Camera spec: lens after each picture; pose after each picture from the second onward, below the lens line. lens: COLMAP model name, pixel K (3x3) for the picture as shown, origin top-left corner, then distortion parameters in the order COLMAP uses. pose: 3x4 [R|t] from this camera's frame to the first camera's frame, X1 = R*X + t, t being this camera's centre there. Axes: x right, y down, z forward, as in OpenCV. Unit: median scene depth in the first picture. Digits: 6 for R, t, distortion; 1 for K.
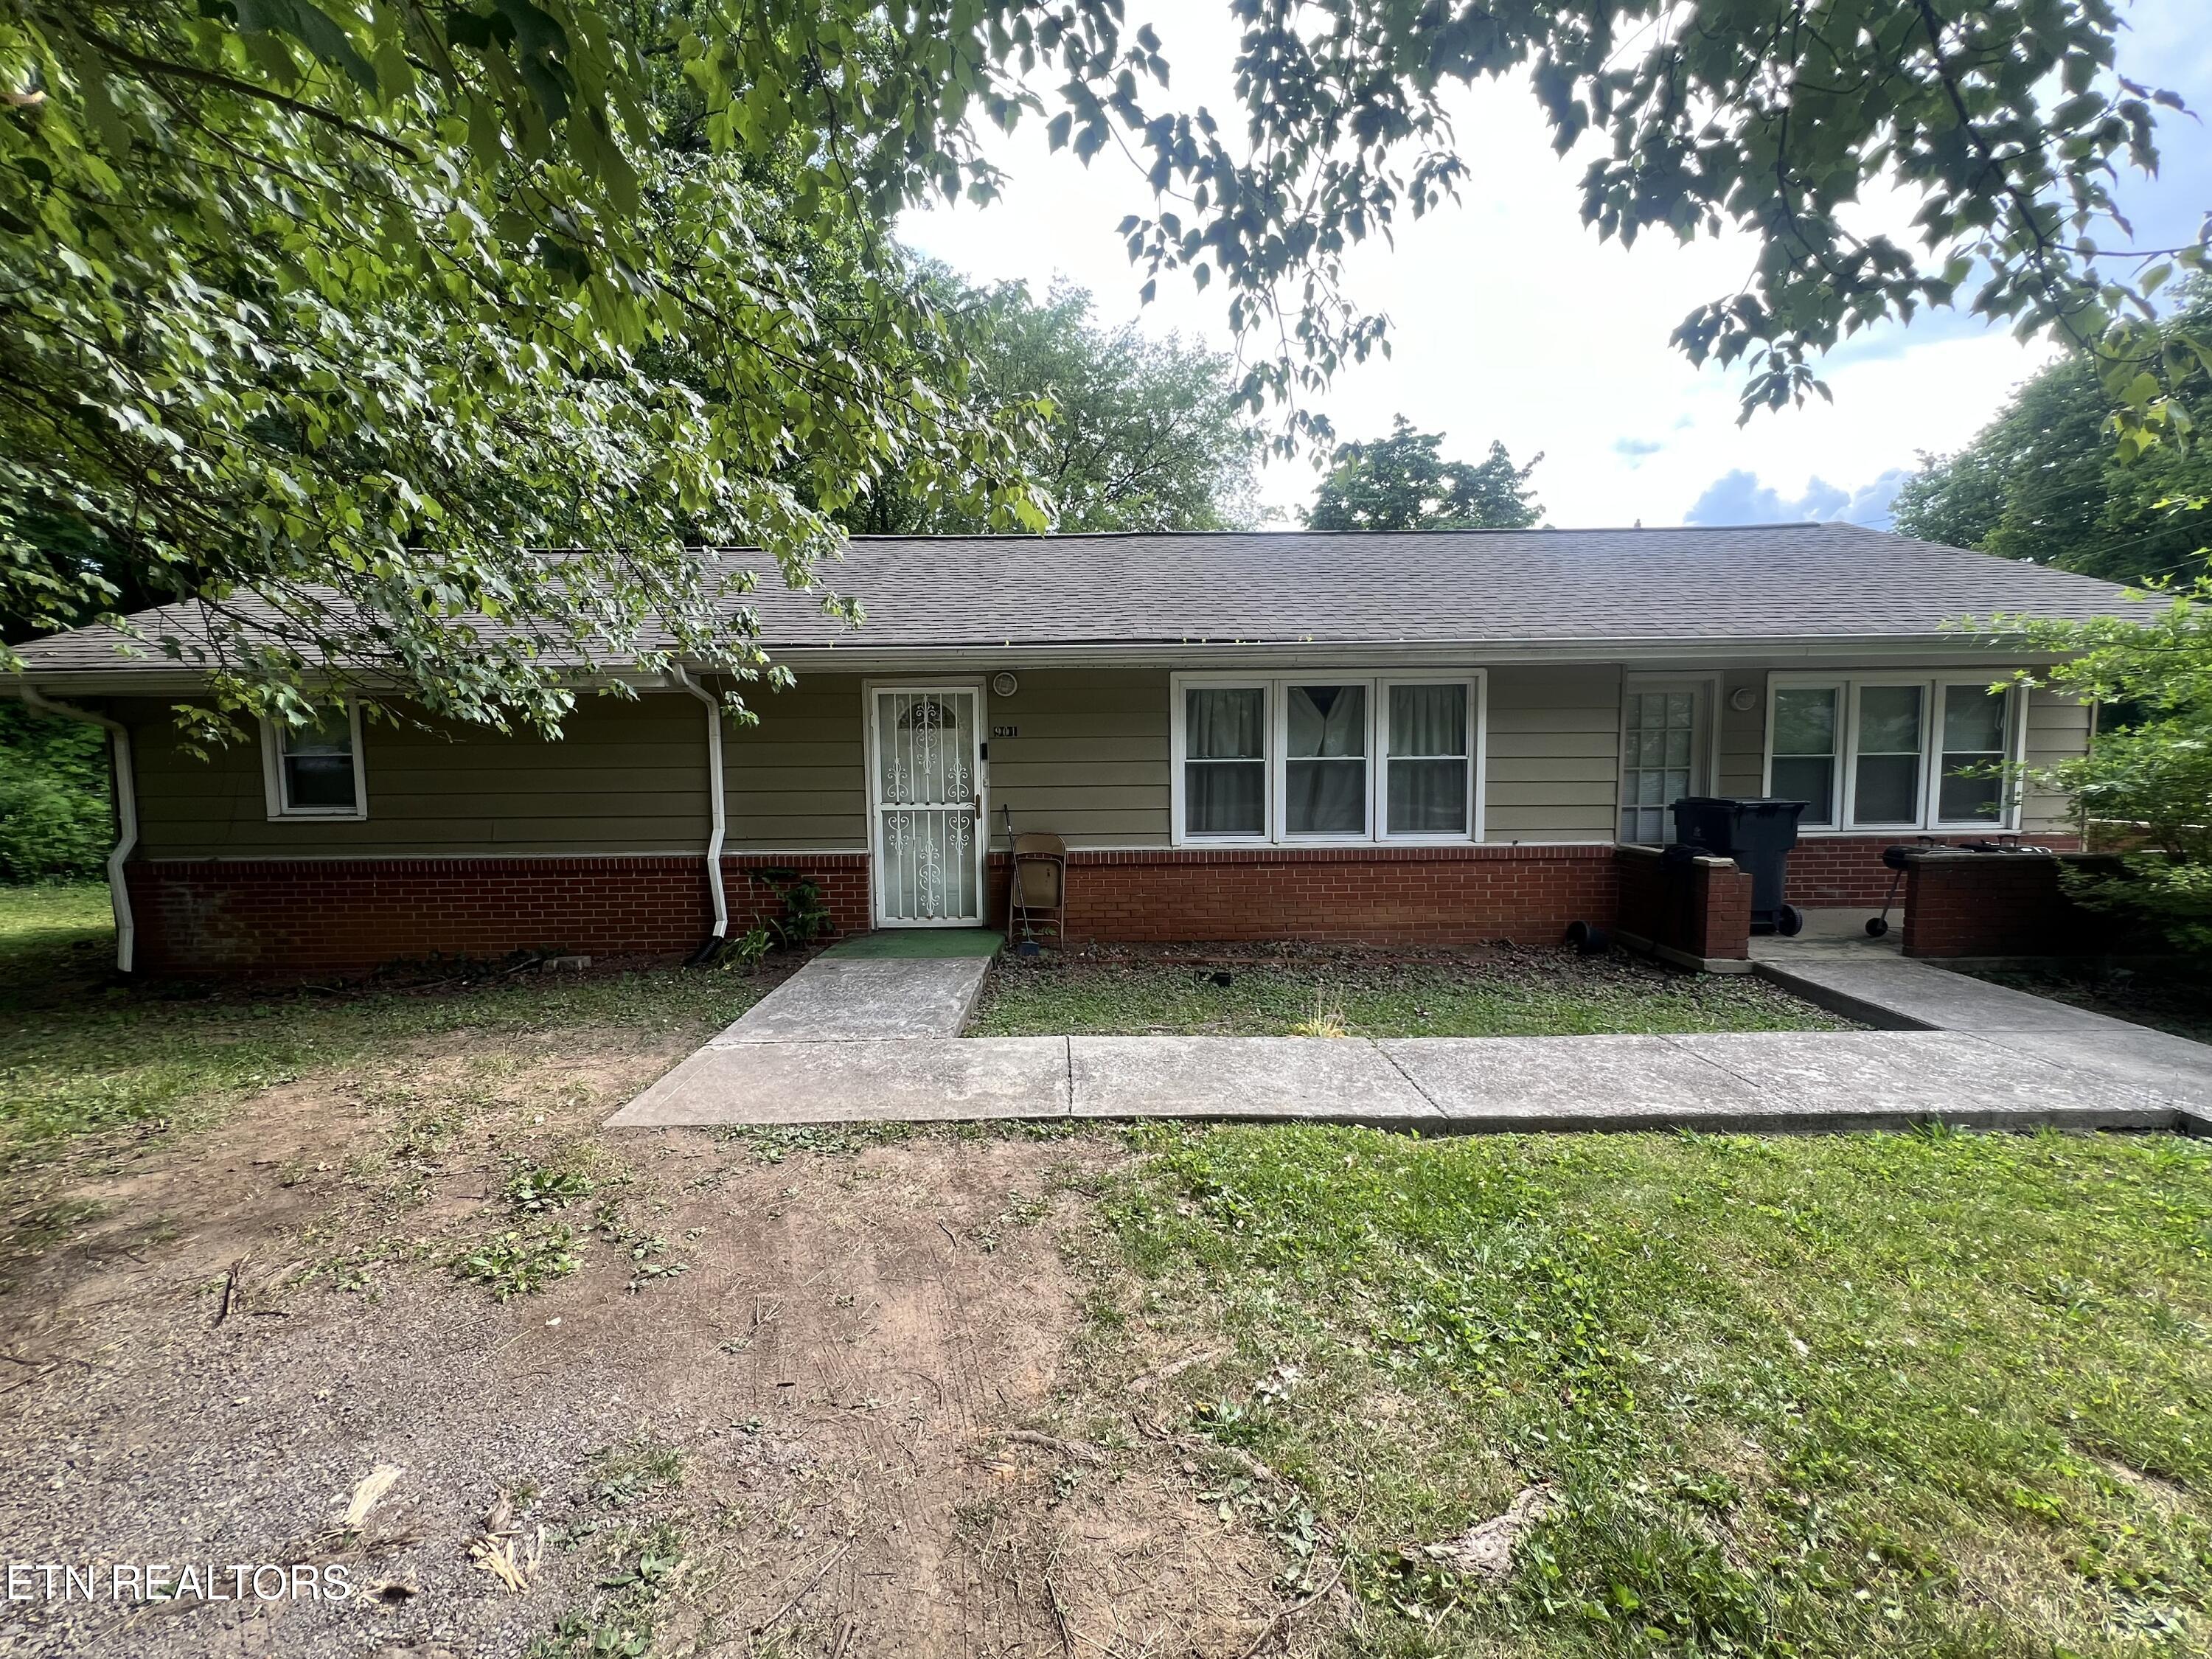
lens RADIAL K [[889.0, 0, 1106.0], [0, 889.0, 829.3], [0, 0, 1]] dist [-0.006334, 0.000548]
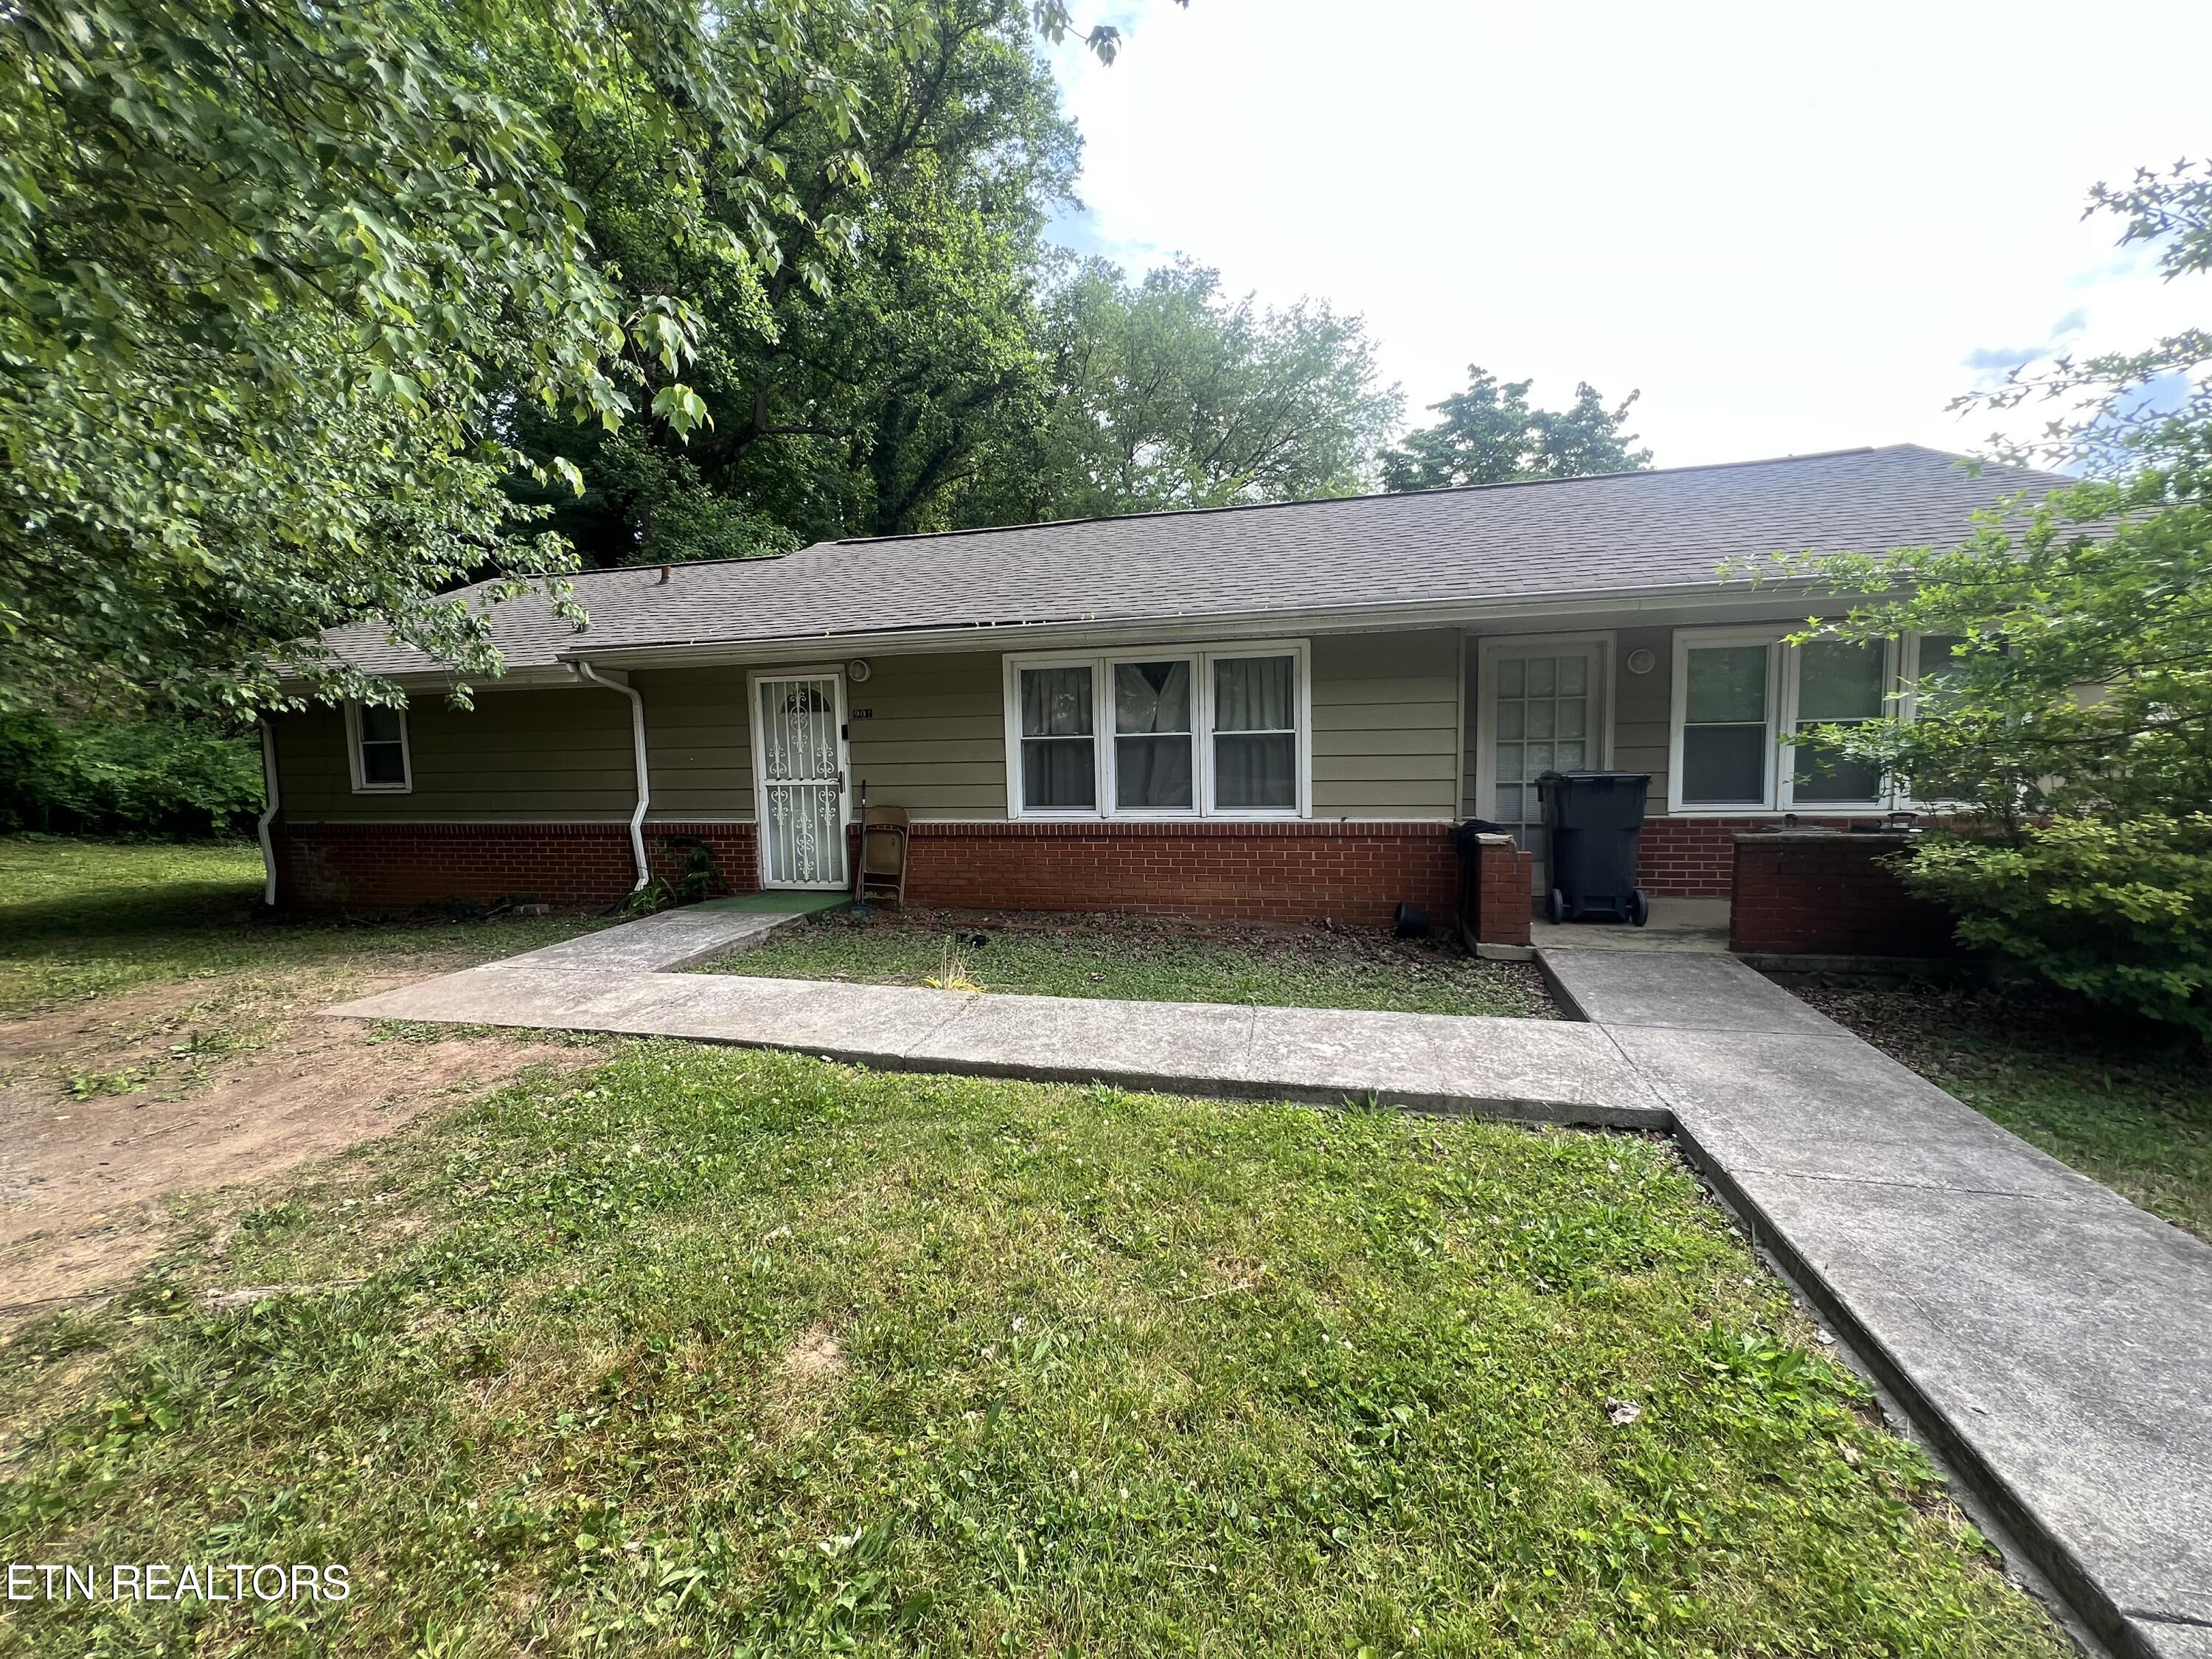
lens RADIAL K [[889.0, 0, 1101.0], [0, 889.0, 830.2], [0, 0, 1]] dist [-0.006334, 0.000548]
pose [[0.969845, 0.012359, -0.243408, 0.441540], [-0.008610, 0.999827, 0.016461, 0.013721], [0.243569, -0.013869, 0.969784, 0.002872]]
